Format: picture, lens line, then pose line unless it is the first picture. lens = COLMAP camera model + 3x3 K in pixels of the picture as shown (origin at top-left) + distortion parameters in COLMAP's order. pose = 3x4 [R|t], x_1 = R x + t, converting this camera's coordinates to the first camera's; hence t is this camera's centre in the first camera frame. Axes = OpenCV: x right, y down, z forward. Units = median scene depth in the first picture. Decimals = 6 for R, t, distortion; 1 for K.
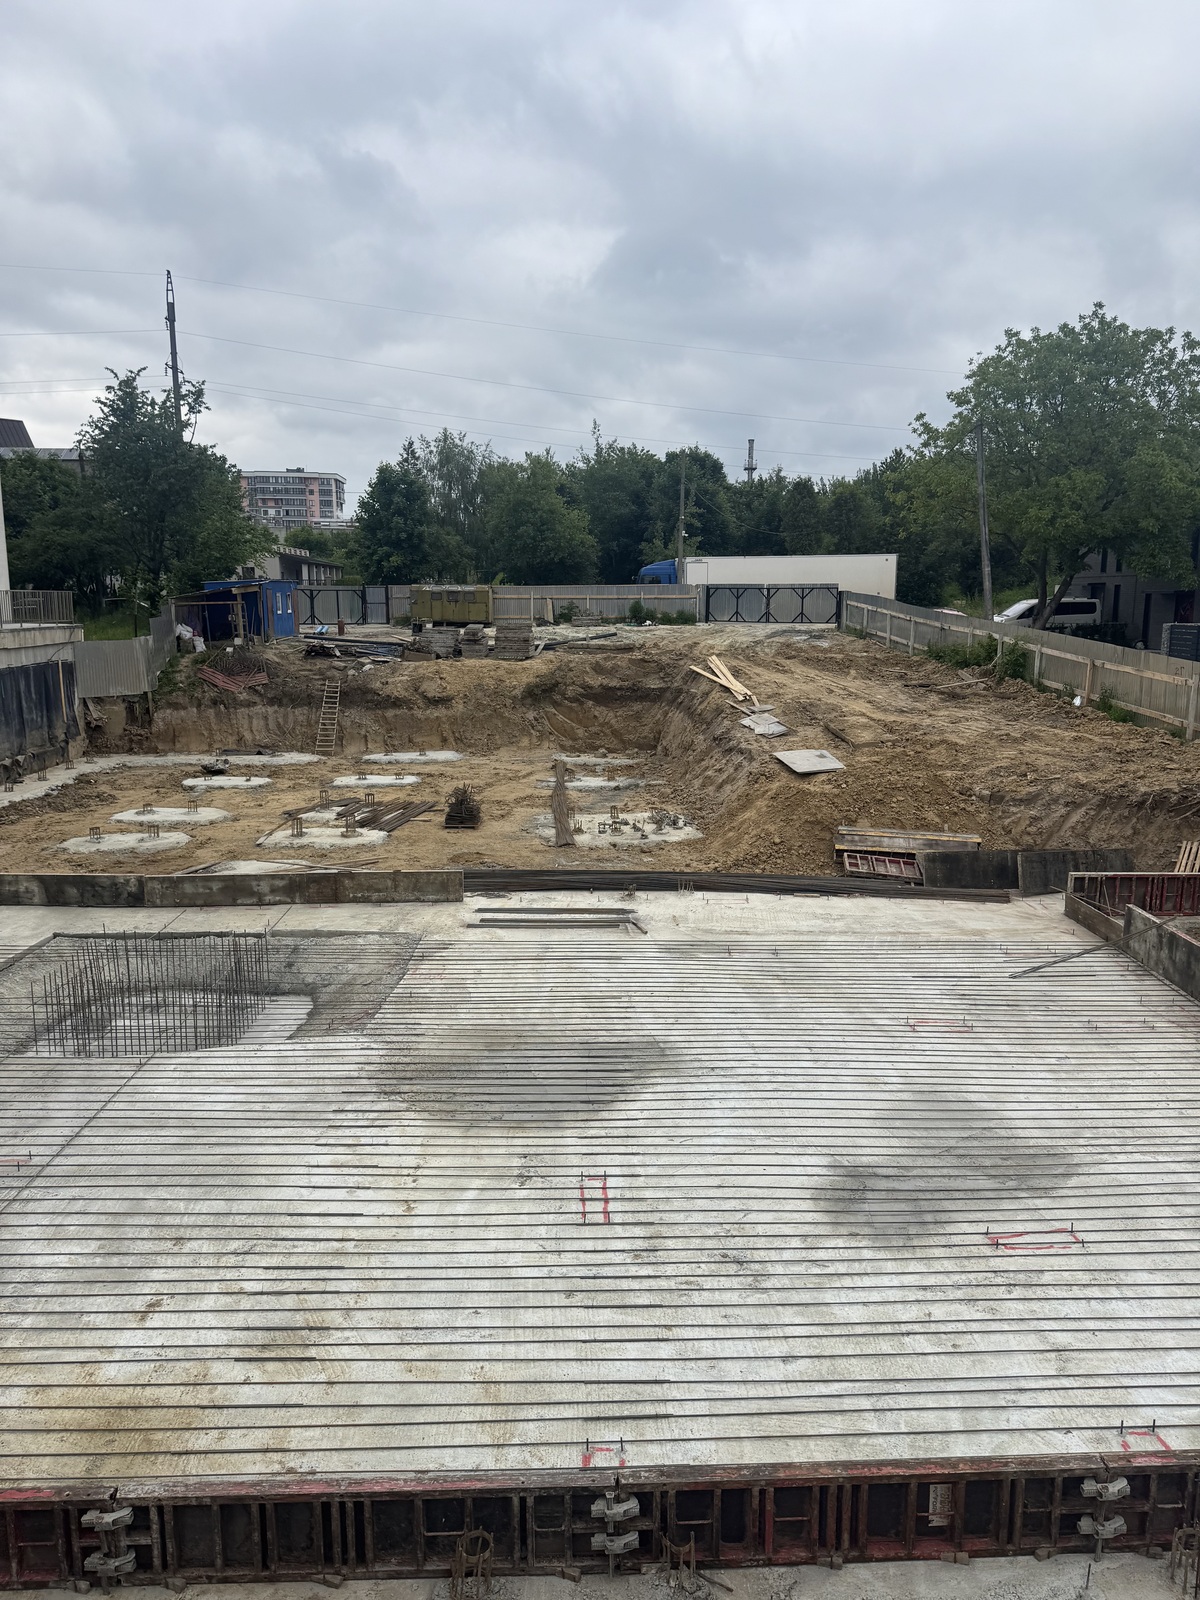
lens RADIAL K [[1128.9, 0, 603.3], [0, 1128.9, 786.8], [0, 0, 1]] dist [0.096999, -0.118791]
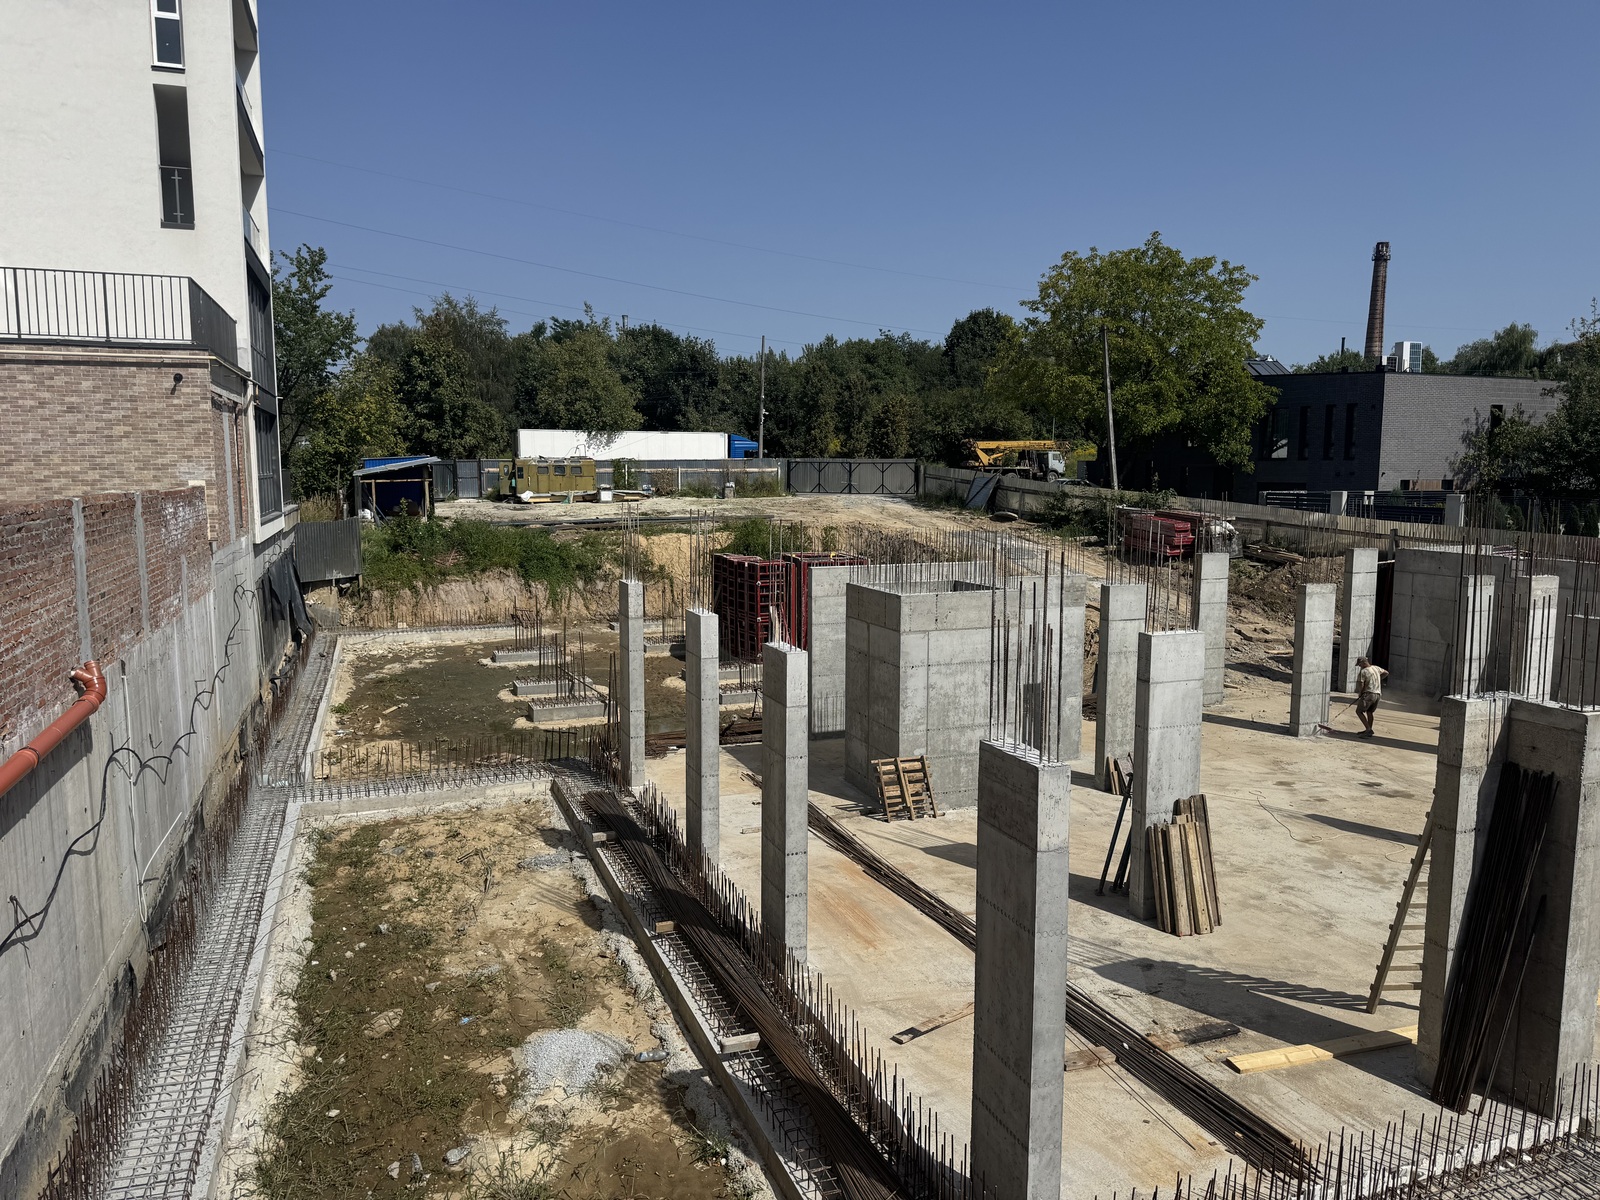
lens RADIAL K [[1128.9, 0, 790.9], [0, 1128.9, 603.2], [0, 0, 1]] dist [0.096999, -0.118791]
pose [[0.945673, -0.042117, 0.322380, -0.487761], [0.056527, 0.997771, -0.035466, -0.005687], [-0.320168, 0.051762, 0.945946, -0.019415]]
